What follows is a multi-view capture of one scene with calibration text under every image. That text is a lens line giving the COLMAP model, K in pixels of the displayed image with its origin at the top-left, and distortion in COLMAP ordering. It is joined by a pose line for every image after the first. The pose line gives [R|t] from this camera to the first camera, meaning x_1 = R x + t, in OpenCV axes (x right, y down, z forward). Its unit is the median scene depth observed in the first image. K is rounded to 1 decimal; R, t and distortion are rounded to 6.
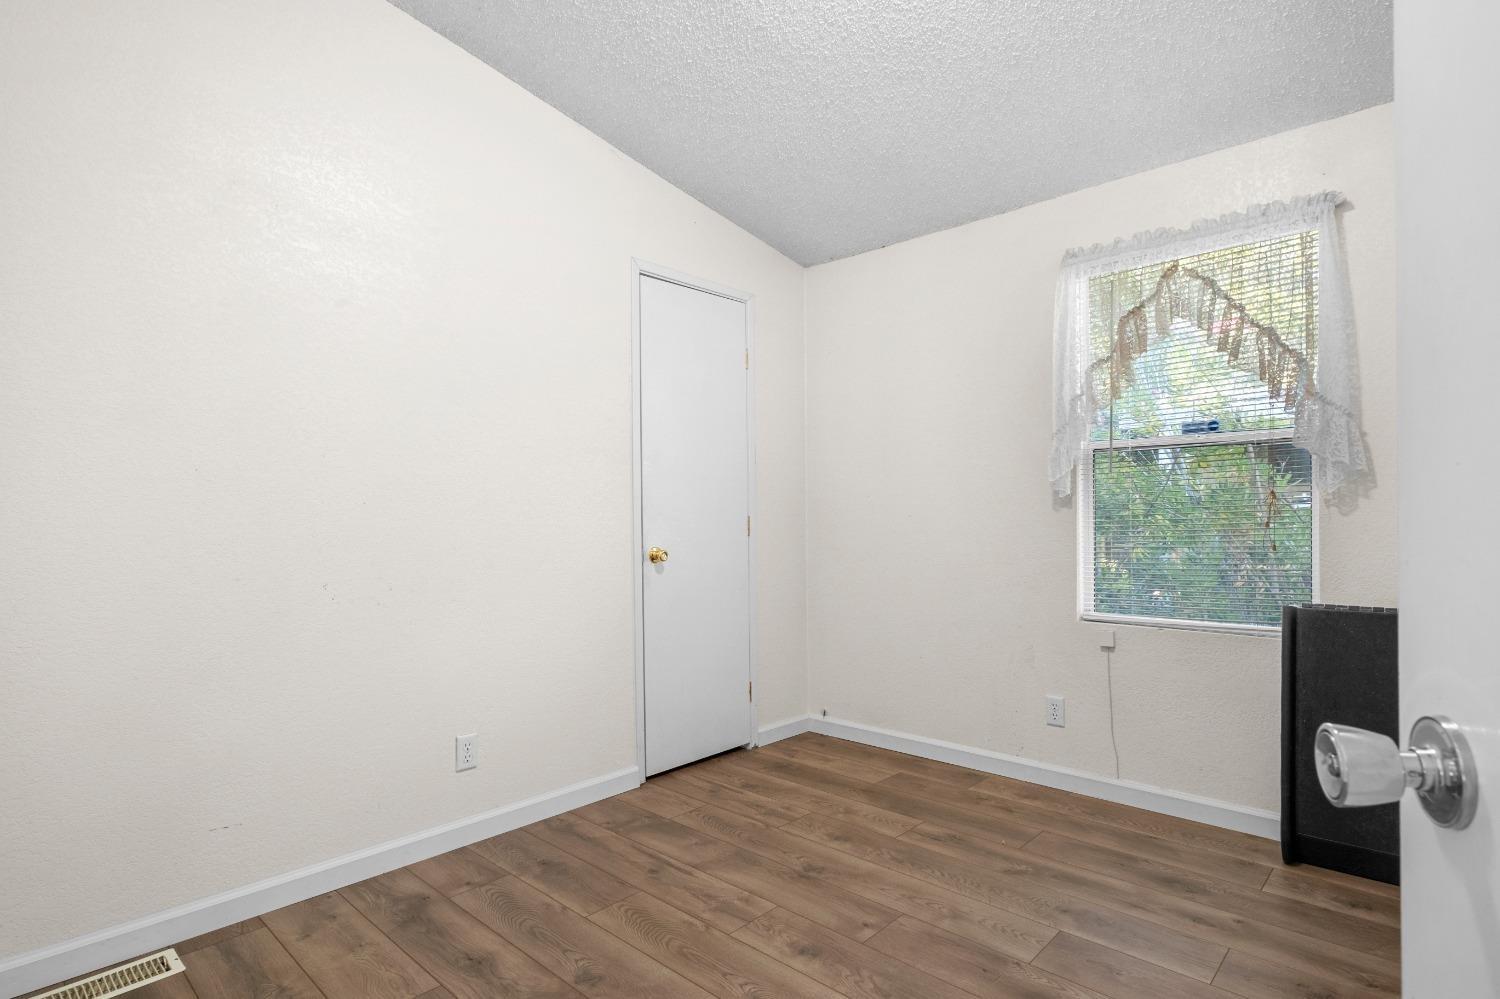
lens RADIAL K [[780.2, 0, 769.5], [0, 780.2, 503.4], [0, 0, 1]] dist [0.001747, 0.001204]
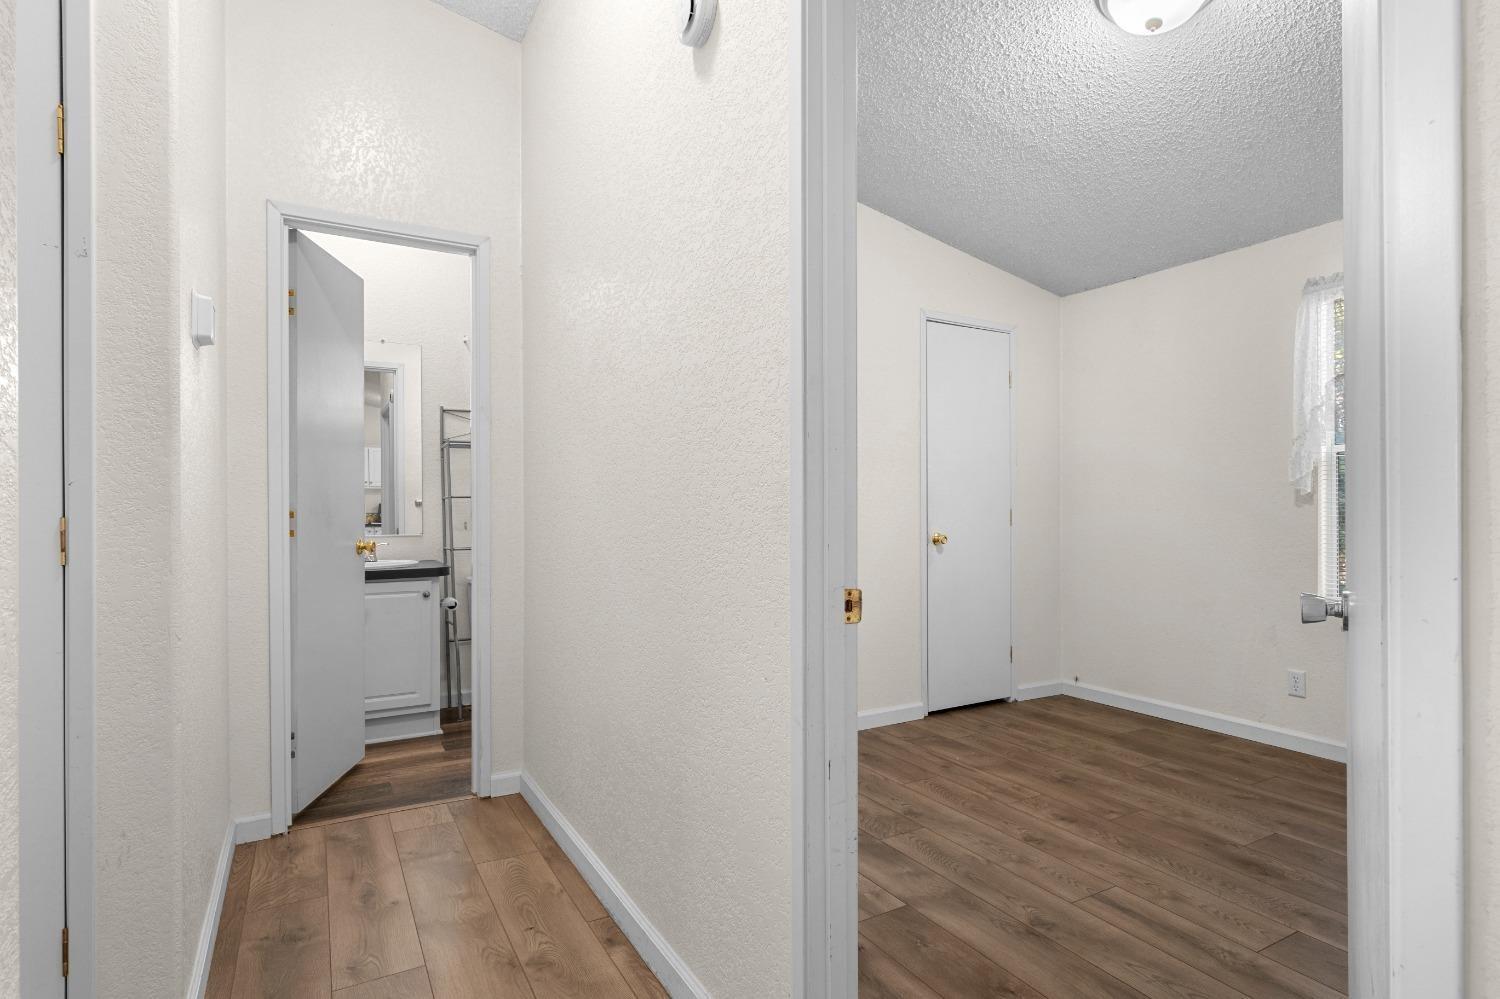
lens RADIAL K [[780.2, 0, 769.5], [0, 780.2, 503.4], [0, 0, 1]] dist [0.001747, 0.001204]
pose [[0.955351, 0.005536, -0.295421, -0.034011], [-0.002638, 0.999944, 0.010207, -0.005236], [0.295461, -0.008972, 0.955313, -0.336204]]
